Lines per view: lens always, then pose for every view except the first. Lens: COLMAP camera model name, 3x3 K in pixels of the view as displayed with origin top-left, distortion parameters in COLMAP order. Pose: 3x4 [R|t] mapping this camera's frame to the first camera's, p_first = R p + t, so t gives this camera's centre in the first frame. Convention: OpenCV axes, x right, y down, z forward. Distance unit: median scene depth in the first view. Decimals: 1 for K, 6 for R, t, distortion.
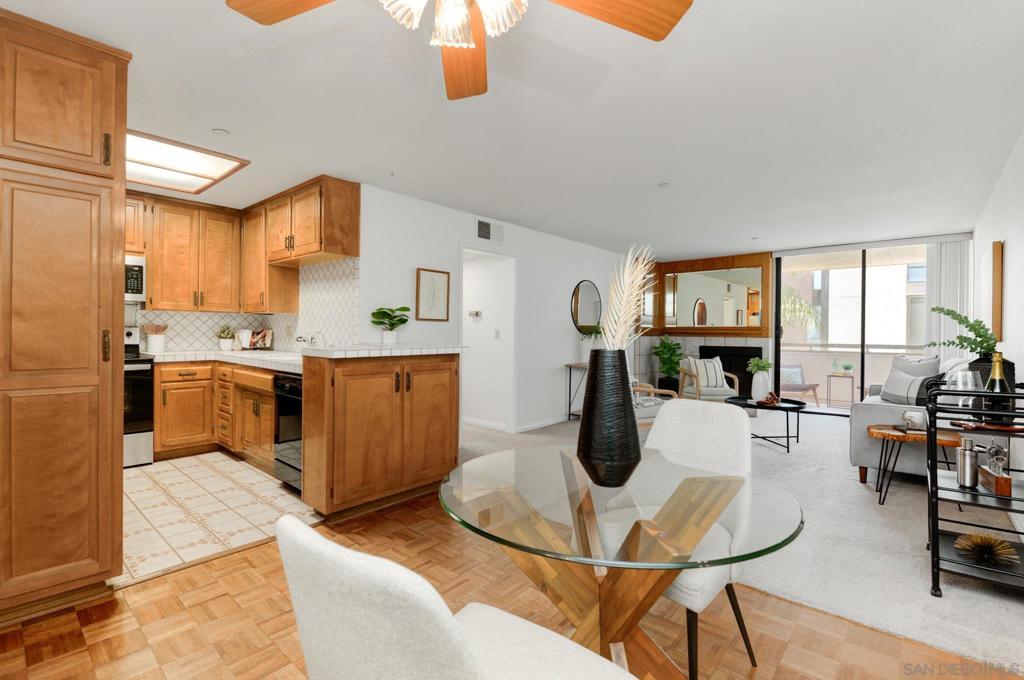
lens RADIAL K [[474.9, 0, 507.7], [0, 474.9, 332.5], [0, 0, 1]] dist [0.001060, 0.000544]
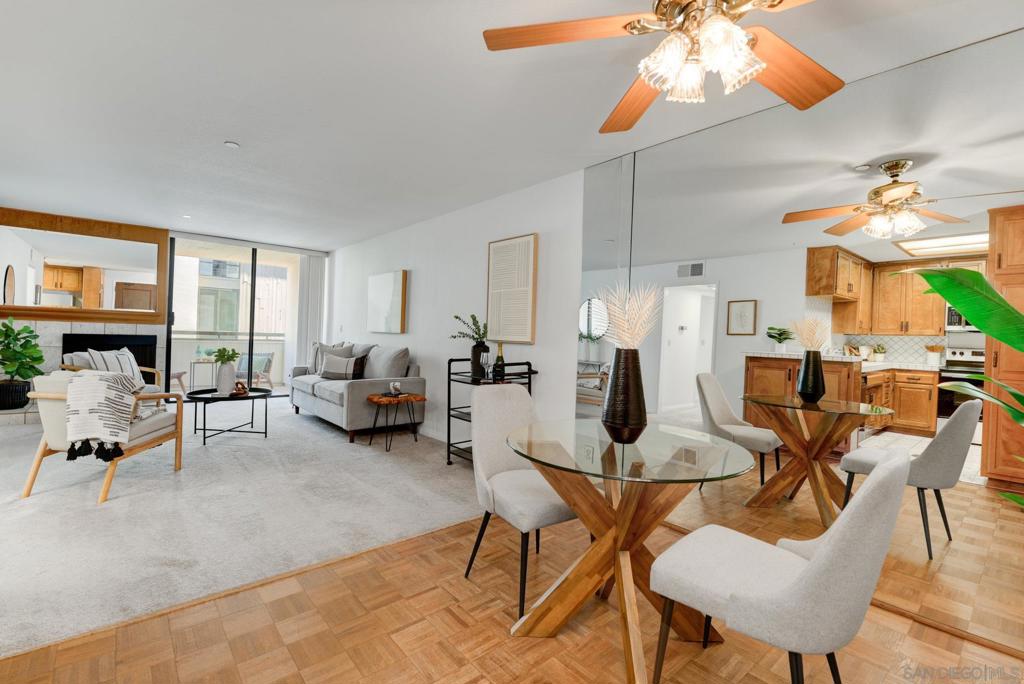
lens RADIAL K [[474.9, 0, 507.7], [0, 474.9, 334.5], [0, 0, 1]] dist [0.001060, 0.000544]
pose [[0.119152, -0.006404, 0.992855, -0.295145], [-0.033816, 0.999373, 0.010504, -0.002746], [-0.992300, -0.034826, 0.118861, 0.269753]]
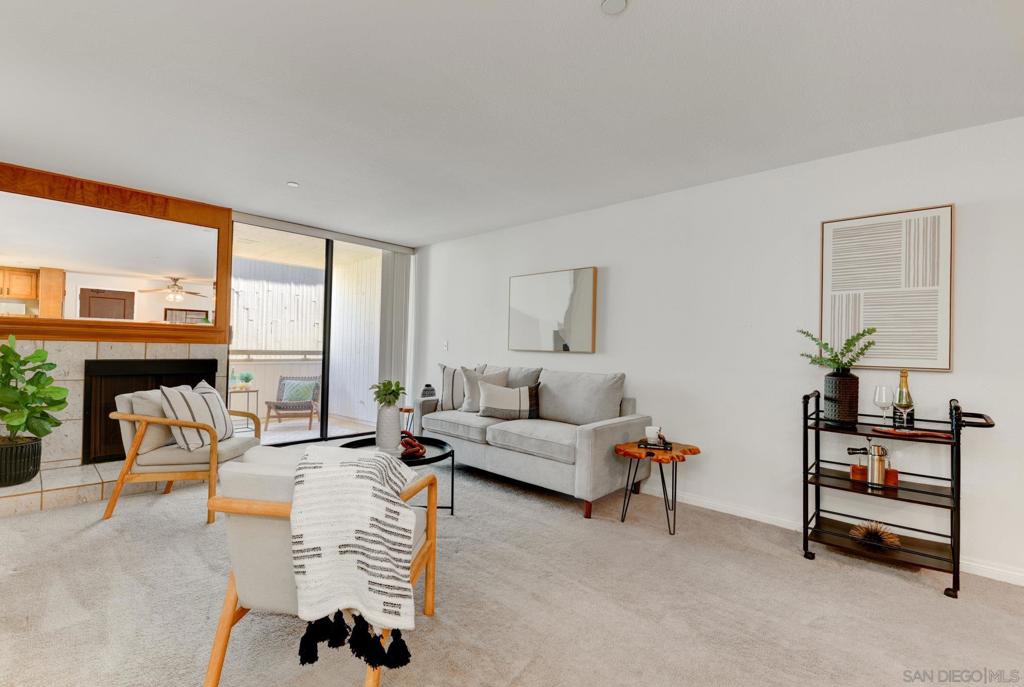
lens RADIAL K [[460.2, 0, 512.2], [0, 460.2, 339.9], [0, 0, 1]] dist [-0.009038, 0.000249]
pose [[-0.004137, 0.001775, 0.999990, -0.073382], [-0.025131, 0.999682, -0.001878, -0.002668], [-0.999676, -0.025139, -0.004091, 0.678435]]
